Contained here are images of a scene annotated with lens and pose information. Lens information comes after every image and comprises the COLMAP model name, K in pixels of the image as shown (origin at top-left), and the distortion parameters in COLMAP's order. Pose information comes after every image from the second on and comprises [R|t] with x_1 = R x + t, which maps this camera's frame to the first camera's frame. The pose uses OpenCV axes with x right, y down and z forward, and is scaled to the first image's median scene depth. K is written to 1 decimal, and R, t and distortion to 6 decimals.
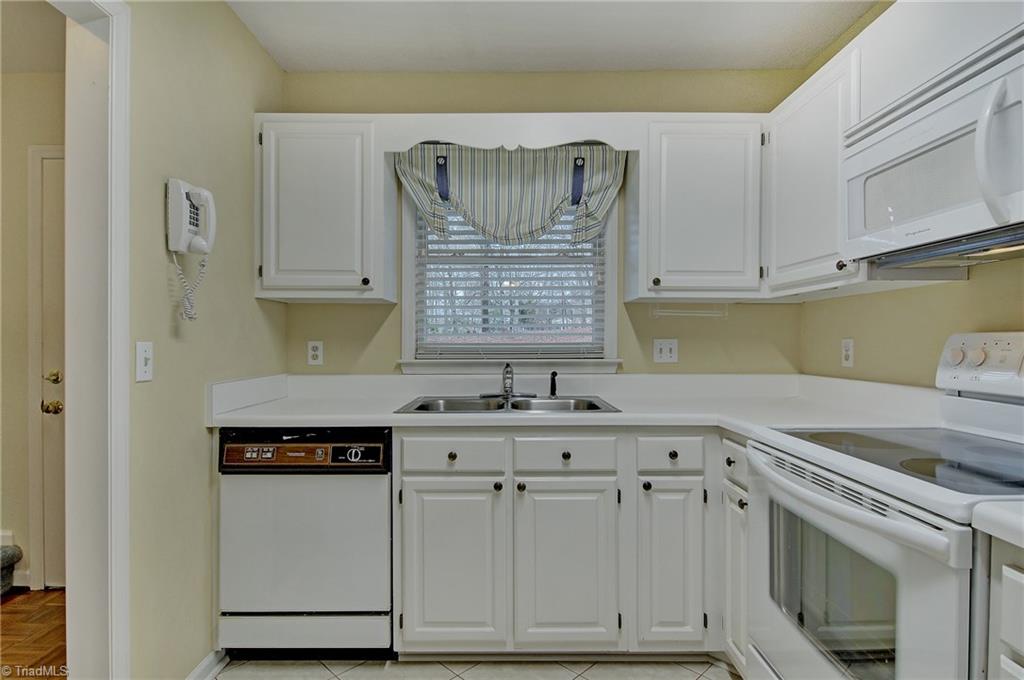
lens RADIAL K [[541.1, 0, 512.0], [0, 541.1, 340.0], [0, 0, 1]] dist [0.042892, -0.025639]
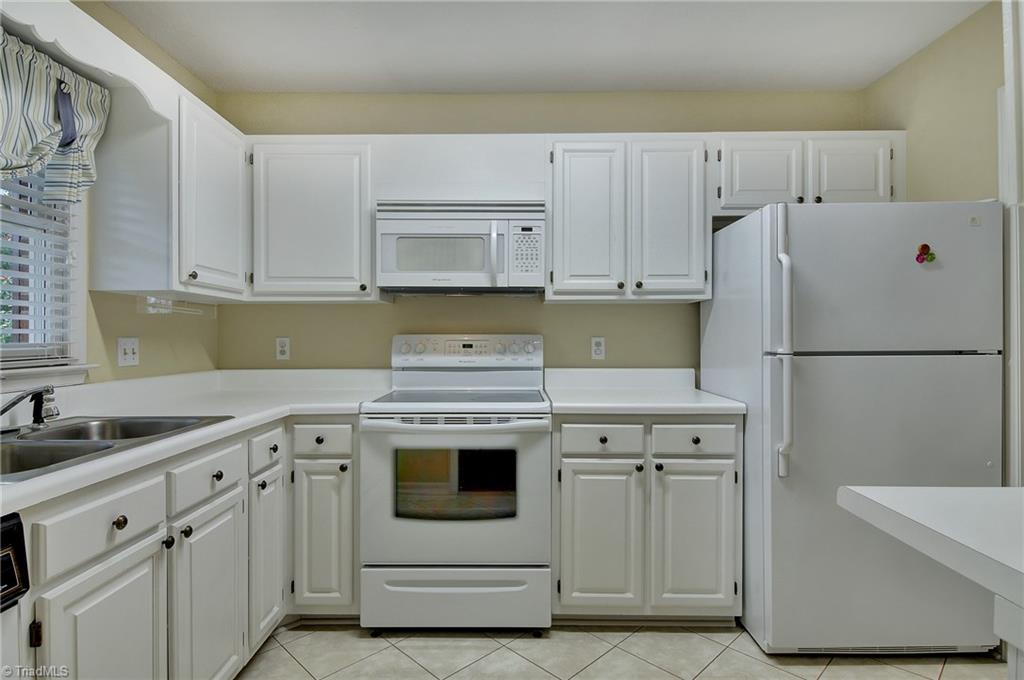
lens RADIAL K [[541.1, 0, 512.0], [0, 541.1, 340.0], [0, 0, 1]] dist [0.042892, -0.025639]
pose [[0.003687, -0.006043, 0.999975, -0.650947], [0.000831, 0.999981, 0.006040, -0.003905], [-0.999993, 0.000809, 0.003692, 0.462836]]
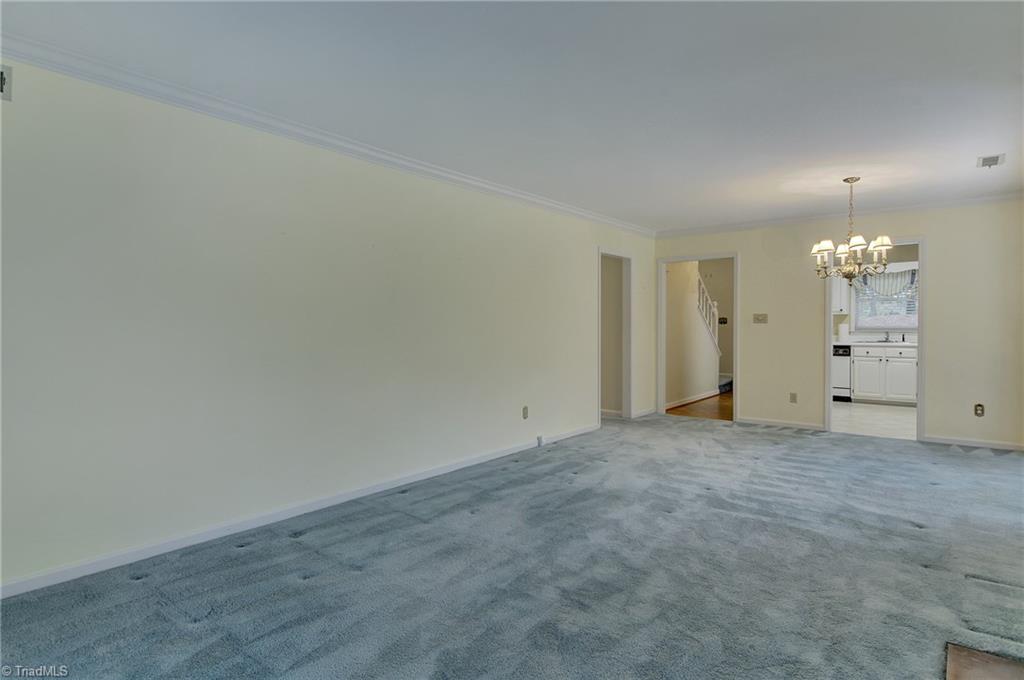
lens RADIAL K [[541.1, 0, 512.0], [0, 541.1, 340.0], [0, 0, 1]] dist [0.042892, -0.025639]
pose [[0.779228, 0.011295, -0.626639, 0.358363], [0.004520, 0.999710, 0.023641, 0.002792], [0.626724, -0.021254, 0.778951, -3.576368]]
